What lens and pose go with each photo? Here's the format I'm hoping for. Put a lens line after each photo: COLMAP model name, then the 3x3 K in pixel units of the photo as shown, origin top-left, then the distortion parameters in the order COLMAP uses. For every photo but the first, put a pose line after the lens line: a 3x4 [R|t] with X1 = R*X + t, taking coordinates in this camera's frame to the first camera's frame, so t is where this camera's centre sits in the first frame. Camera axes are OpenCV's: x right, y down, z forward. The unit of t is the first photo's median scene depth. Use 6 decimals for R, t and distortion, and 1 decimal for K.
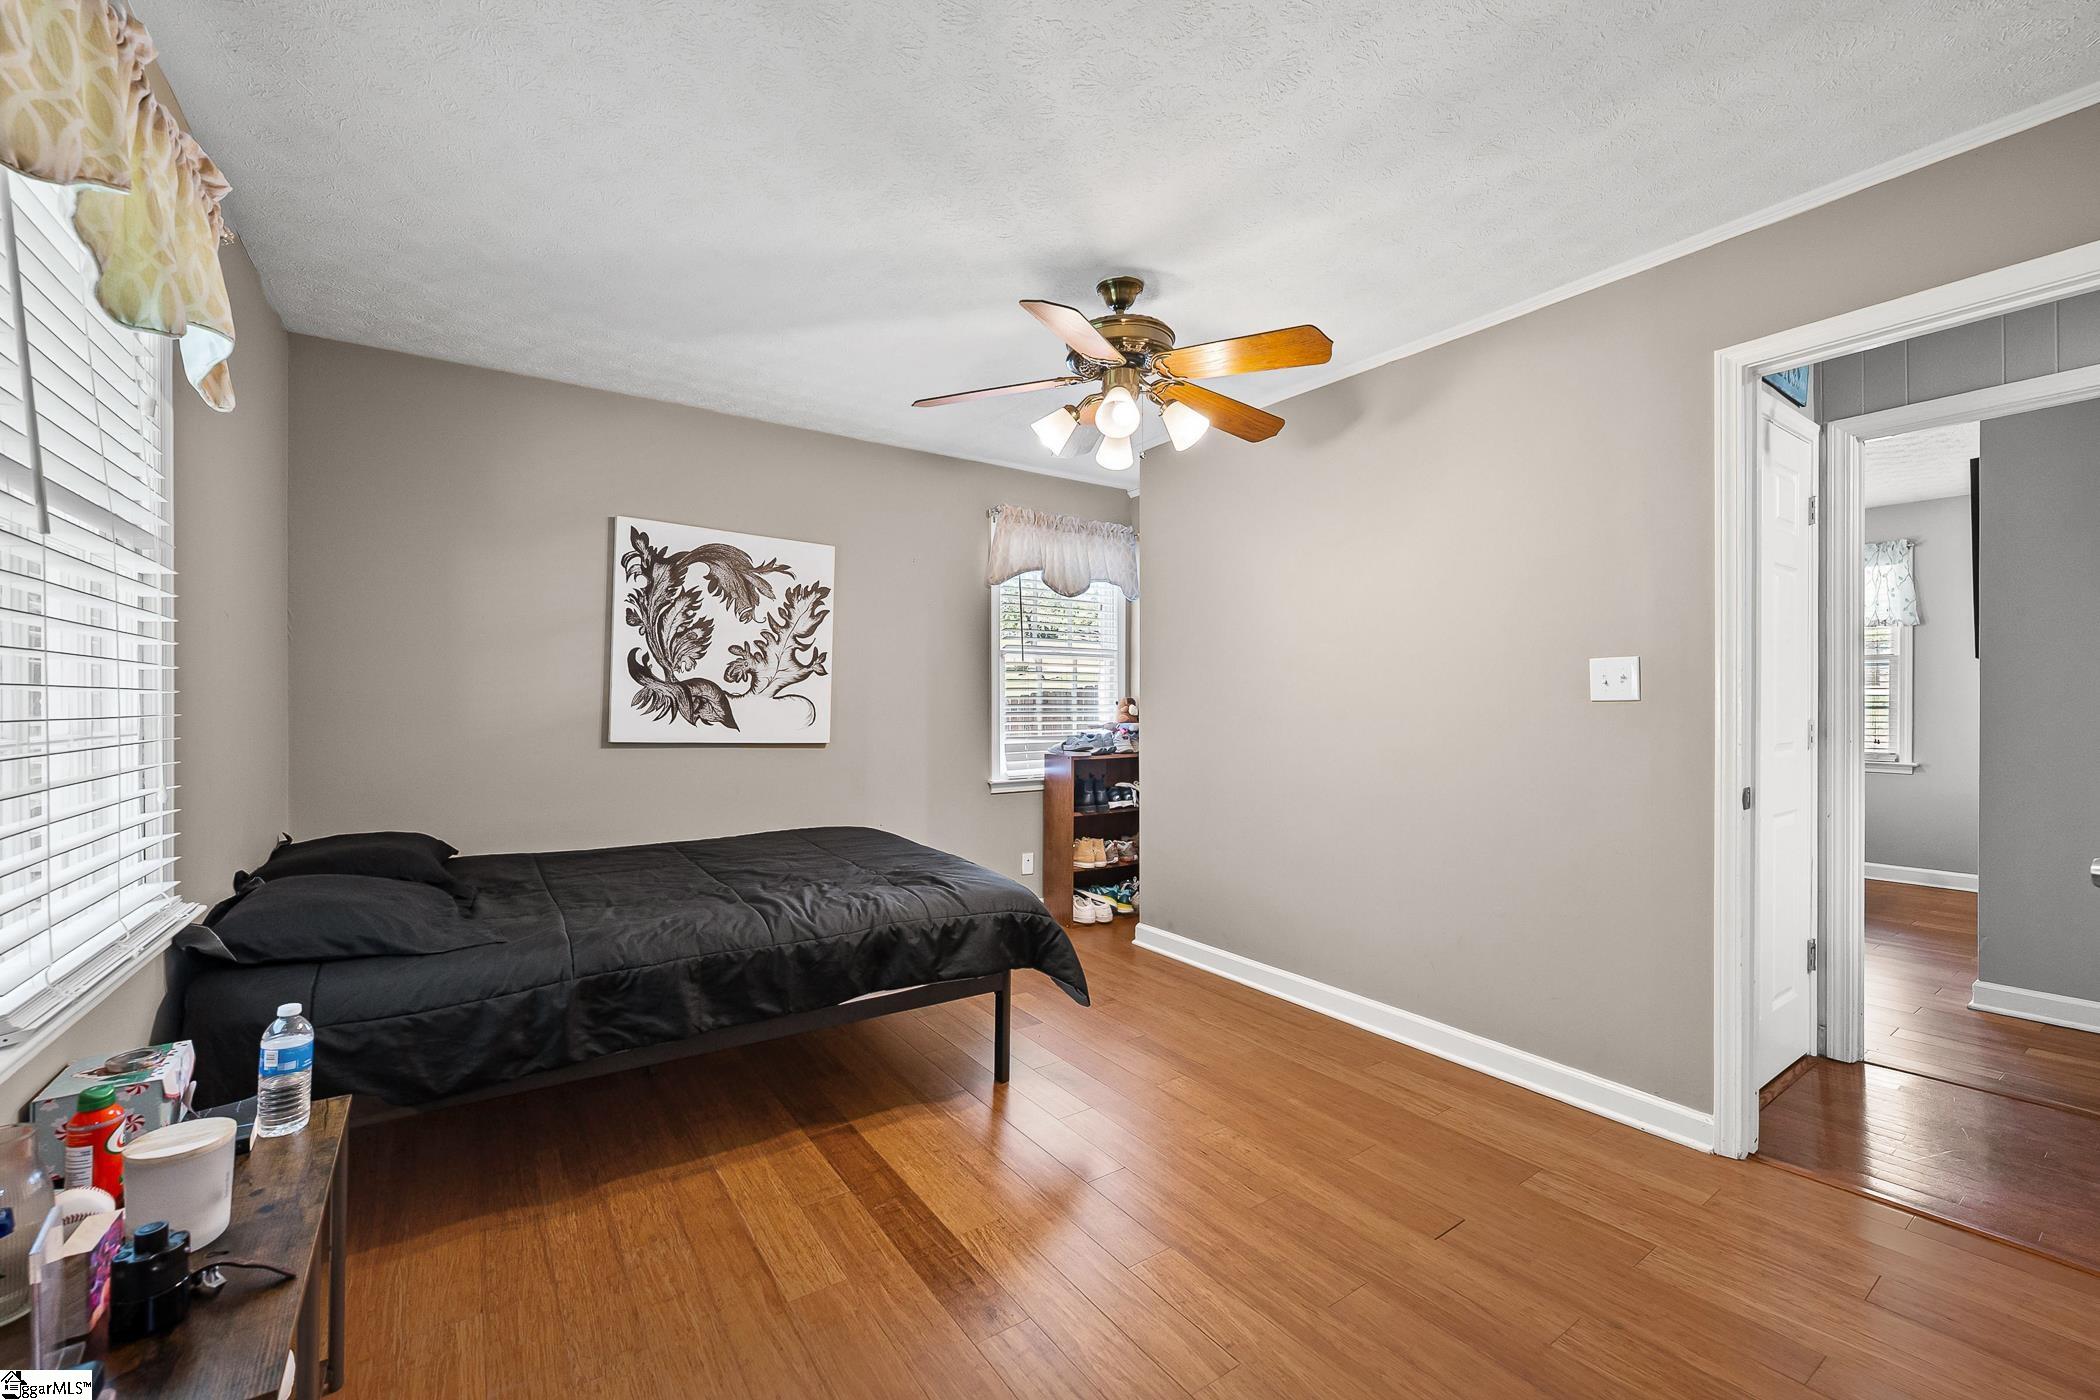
lens RADIAL K [[855.4, 0, 1043.4], [0, 855.4, 706.7], [0, 0, 1]] dist [-0.000740, -0.000015]
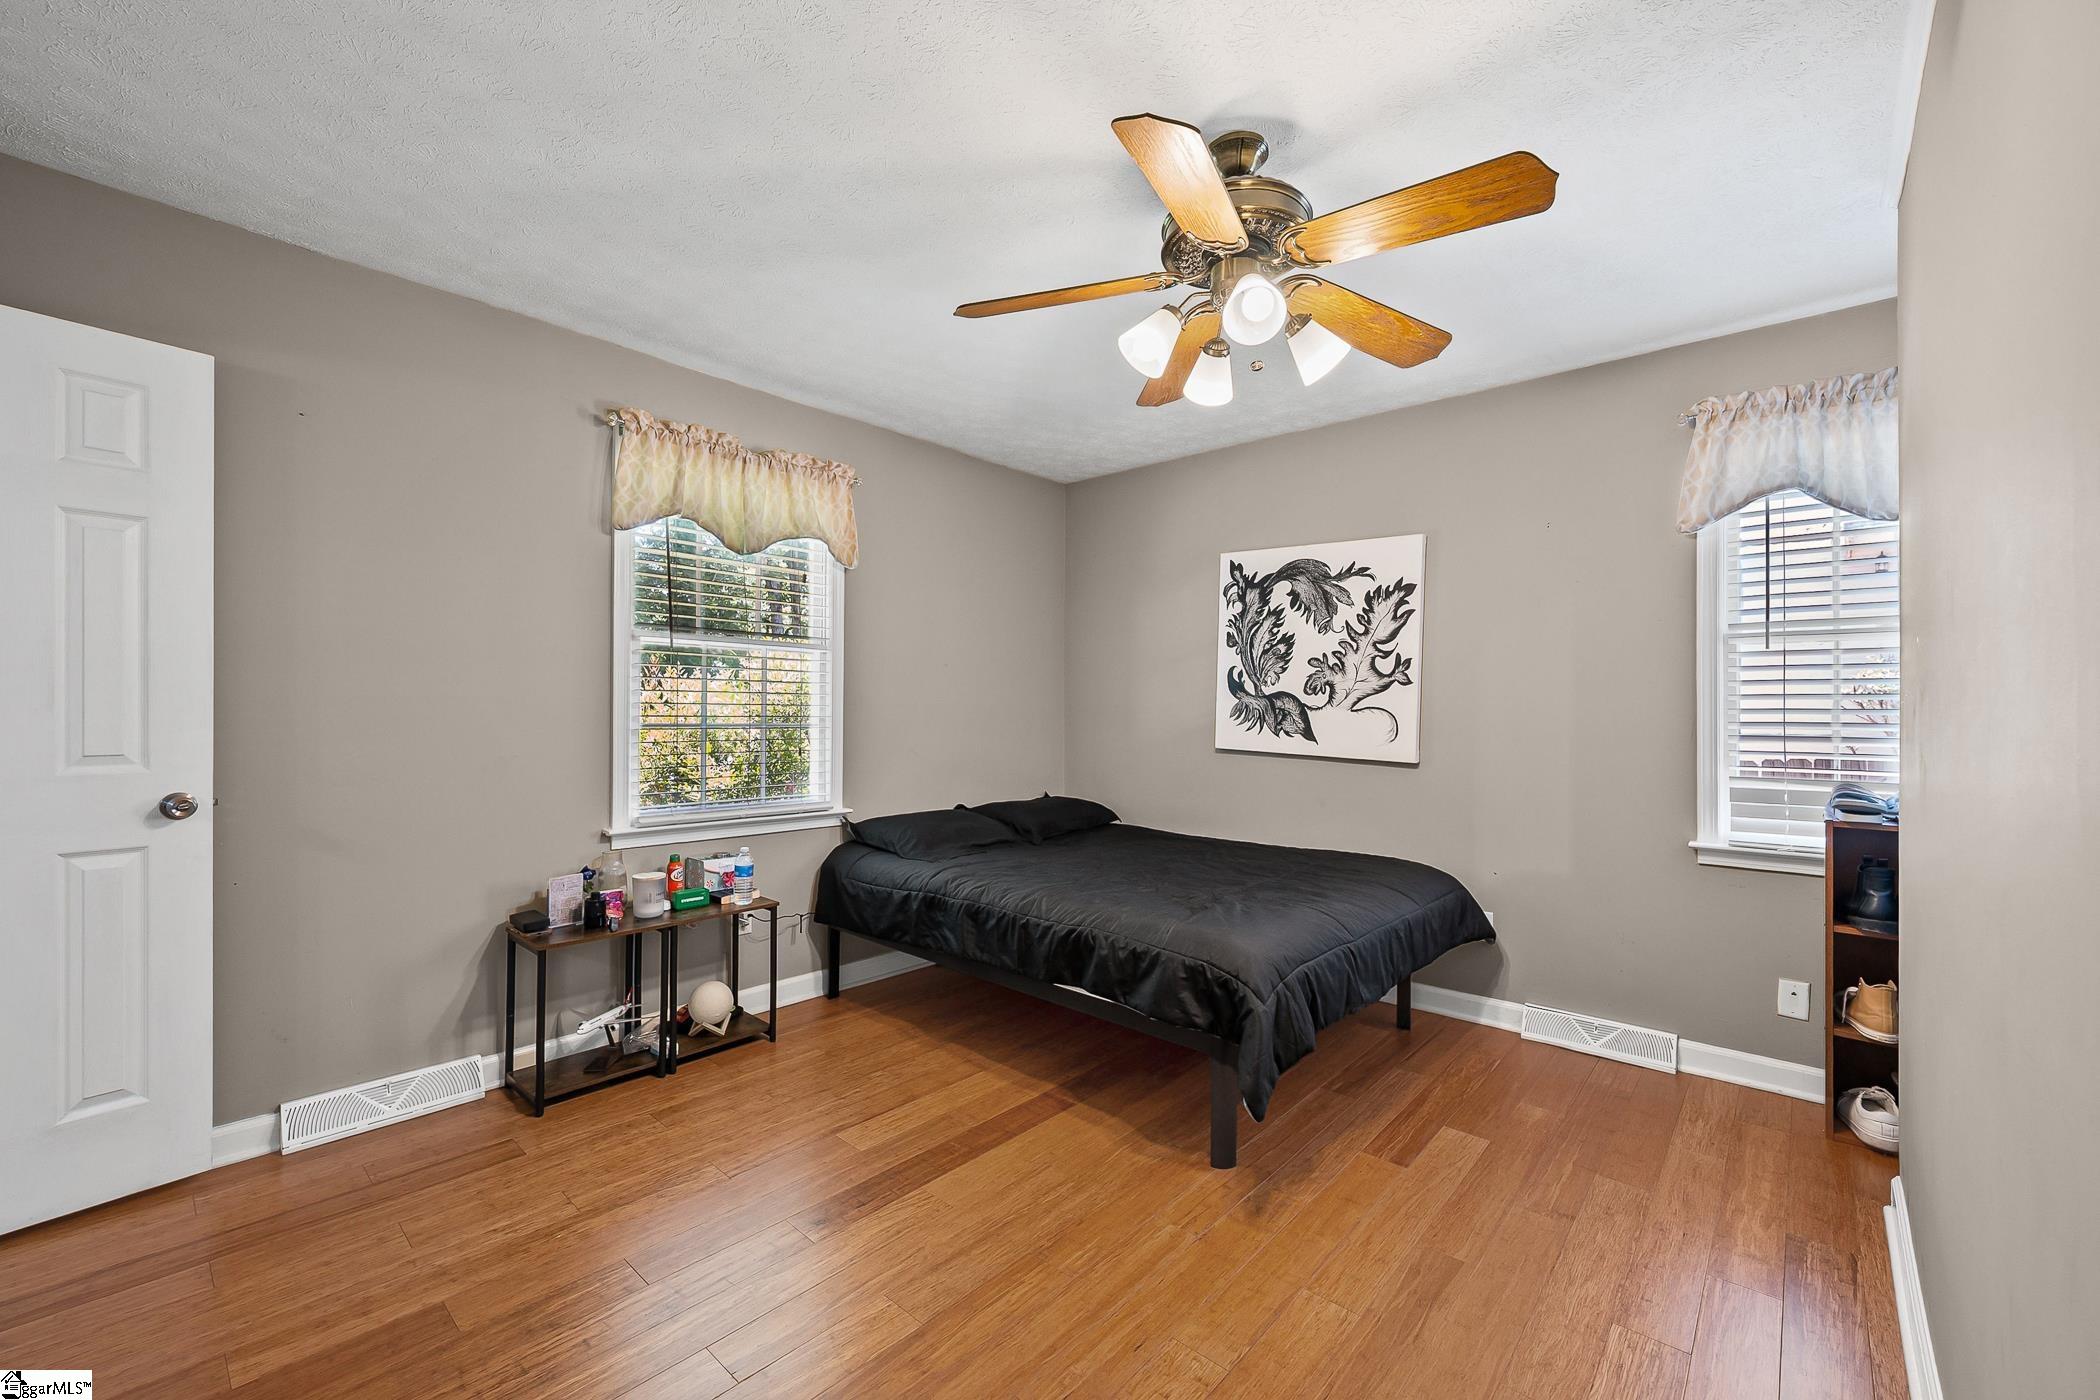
lens RADIAL K [[855.4, 0, 1047.6], [0, 855.4, 713.1], [0, 0, 1]] dist [-0.000740, -0.000015]
pose [[0.222123, 0.003166, -0.975013, 0.552965], [-0.013950, 0.999903, 0.000068, -0.003039], [0.974919, 0.013586, 0.222146, 0.486661]]
